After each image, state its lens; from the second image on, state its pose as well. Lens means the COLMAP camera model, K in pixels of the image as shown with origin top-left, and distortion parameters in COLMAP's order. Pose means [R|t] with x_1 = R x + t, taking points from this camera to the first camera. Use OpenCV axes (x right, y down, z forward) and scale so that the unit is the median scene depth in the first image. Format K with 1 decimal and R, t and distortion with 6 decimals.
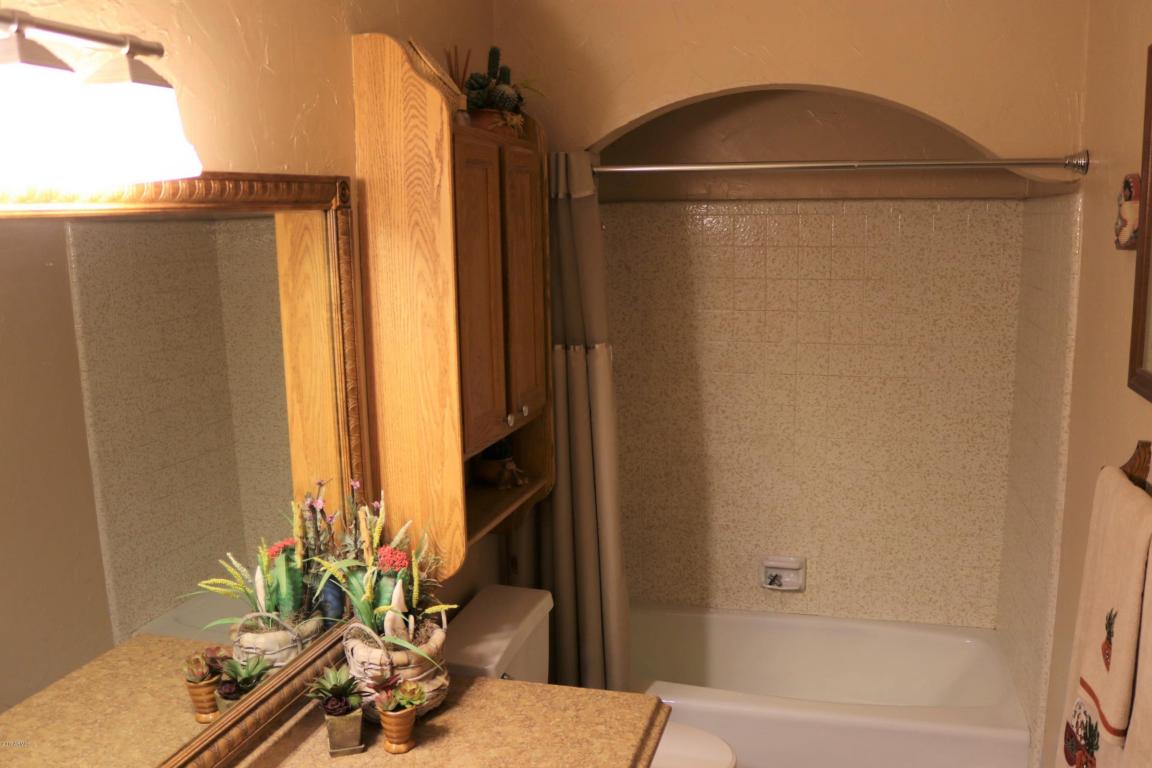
lens RADIAL K [[997.0, 0, 574.6], [0, 997.0, 392.8], [0, 0, 1]] dist [-0.129147, 0.079722]
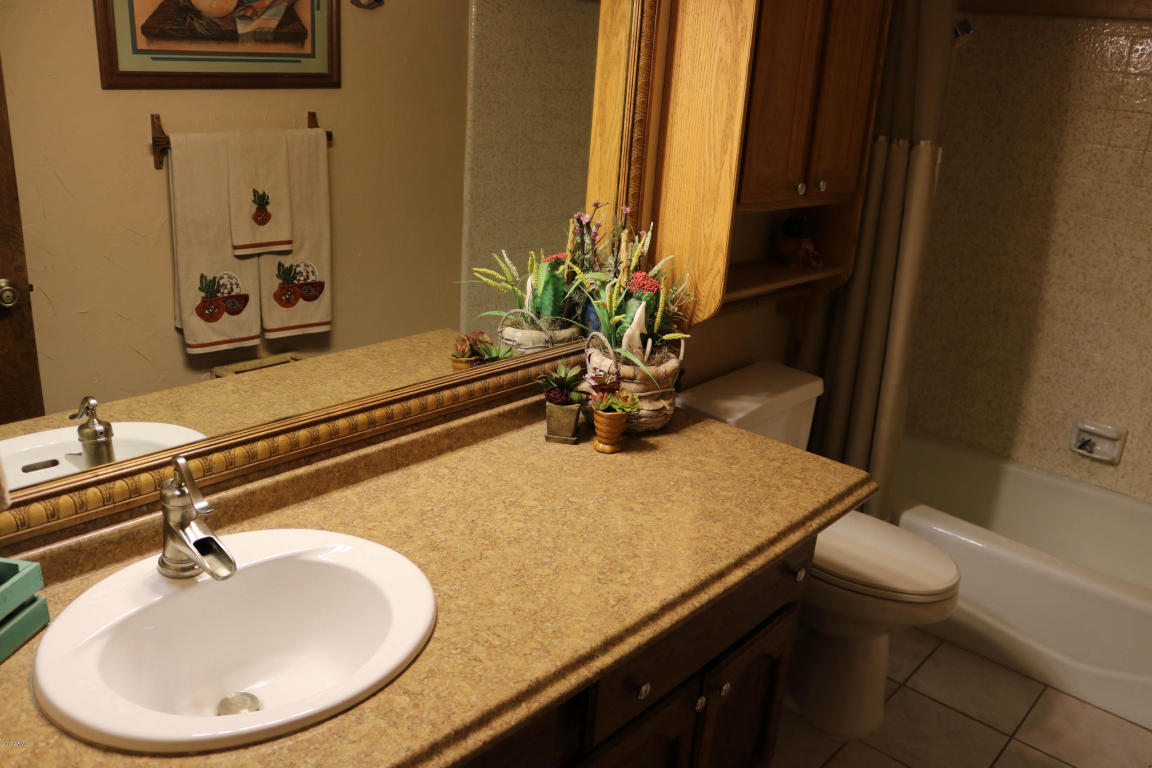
lens RADIAL K [[954.8, 0, 569.9], [0, 954.8, 390.1], [0, 0, 1]] dist [-0.162509, 0.125020]
pose [[0.896734, 0.222613, -0.382508, 0.143068], [-0.159375, 0.968732, 0.190153, 0.086925], [0.412878, -0.109554, 0.904173, 0.029903]]
